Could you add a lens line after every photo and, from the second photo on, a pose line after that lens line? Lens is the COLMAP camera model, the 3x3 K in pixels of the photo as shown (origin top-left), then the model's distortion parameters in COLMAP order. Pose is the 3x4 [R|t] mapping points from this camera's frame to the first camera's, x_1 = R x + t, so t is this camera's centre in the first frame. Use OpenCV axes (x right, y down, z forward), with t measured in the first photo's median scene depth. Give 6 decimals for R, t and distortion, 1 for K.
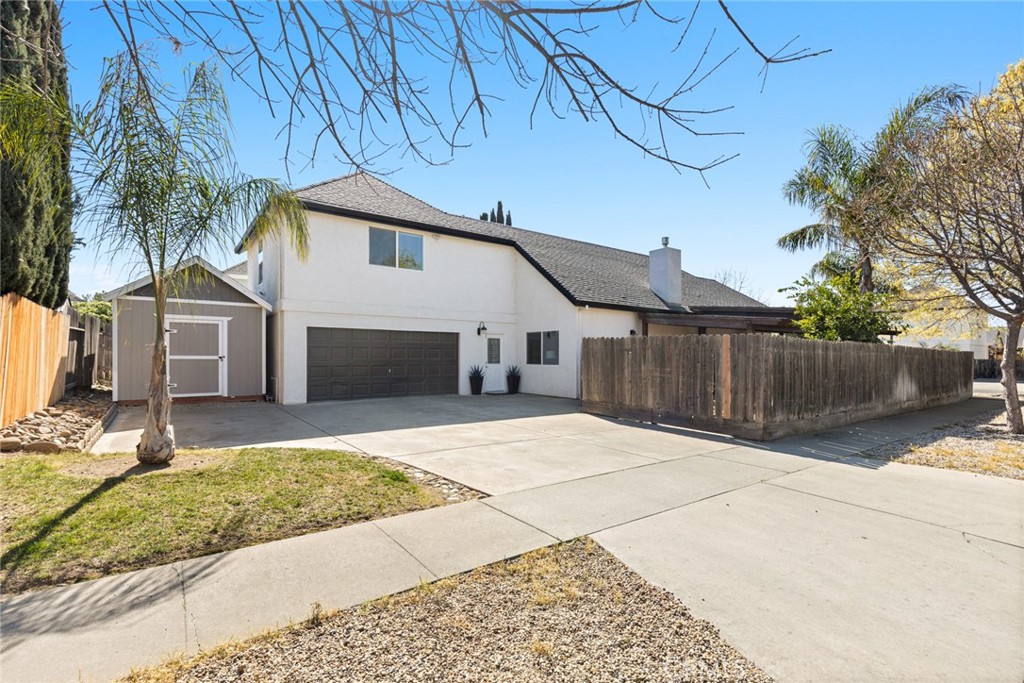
lens RADIAL K [[464.7, 0, 517.7], [0, 464.7, 361.3], [0, 0, 1]] dist [-0.003768, -0.000633]
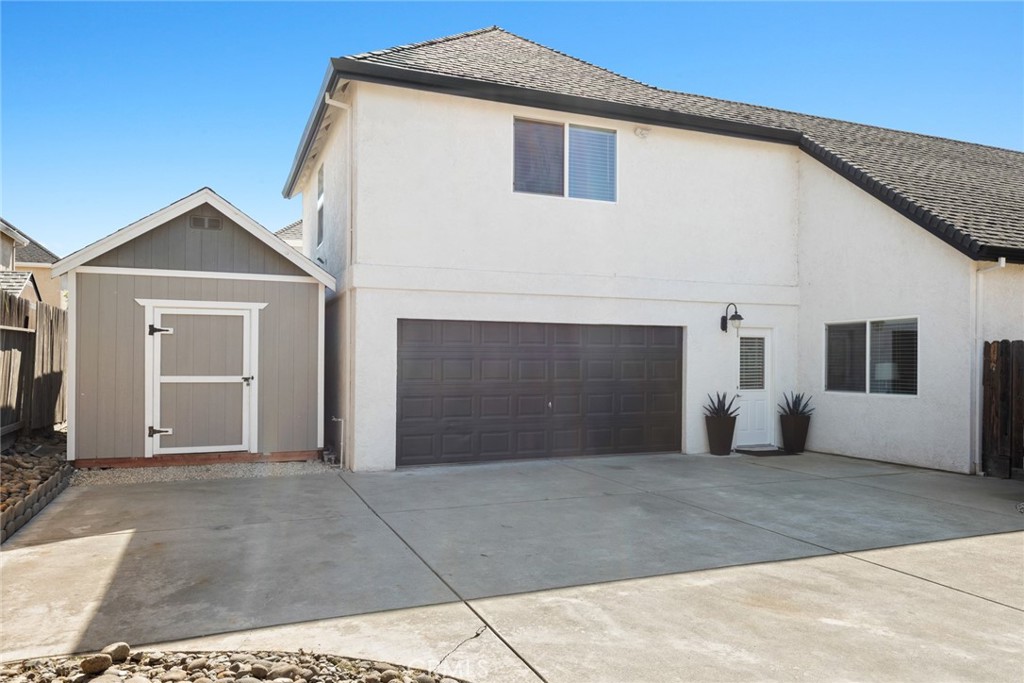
lens RADIAL K [[711.6, 0, 512.4], [0, 711.6, 344.8], [0, 0, 1]] dist [0.000969, -0.000213]
pose [[0.966798, -0.009000, -0.255385, -0.119995], [-0.001107, 0.999223, -0.039403, -0.013726], [0.255541, 0.038377, 0.966036, 0.252079]]
